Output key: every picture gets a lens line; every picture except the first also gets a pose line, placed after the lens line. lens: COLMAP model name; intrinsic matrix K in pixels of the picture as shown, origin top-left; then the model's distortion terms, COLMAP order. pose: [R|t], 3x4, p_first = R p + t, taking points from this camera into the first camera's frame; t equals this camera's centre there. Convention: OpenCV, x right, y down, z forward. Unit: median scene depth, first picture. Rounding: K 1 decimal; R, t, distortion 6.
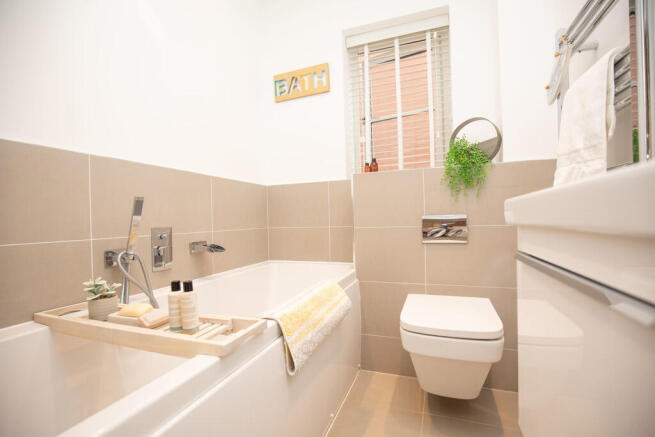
lens RADIAL K [[286.4, 0, 327.5], [0, 286.4, 218.5], [0, 0, 1]] dist [-0.053839, 0.000025]
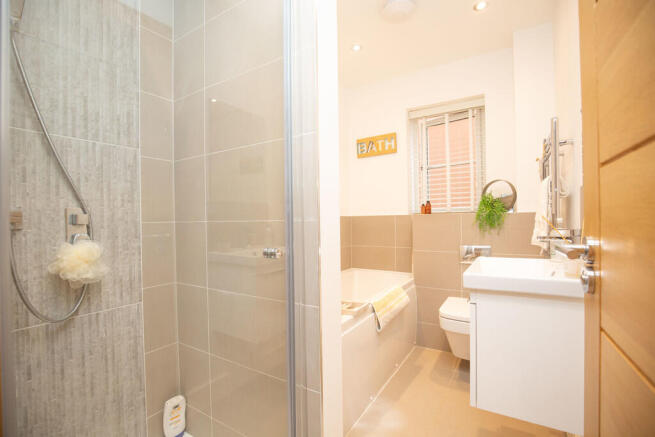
lens RADIAL K [[286.4, 0, 327.5], [0, 286.4, 218.5], [0, 0, 1]] dist [-0.053839, 0.000025]
pose [[0.978085, 0.010356, -0.207947, -0.037473], [-0.010178, 0.999946, 0.001927, -0.135831], [0.207955, 0.000232, 0.978138, -0.558449]]
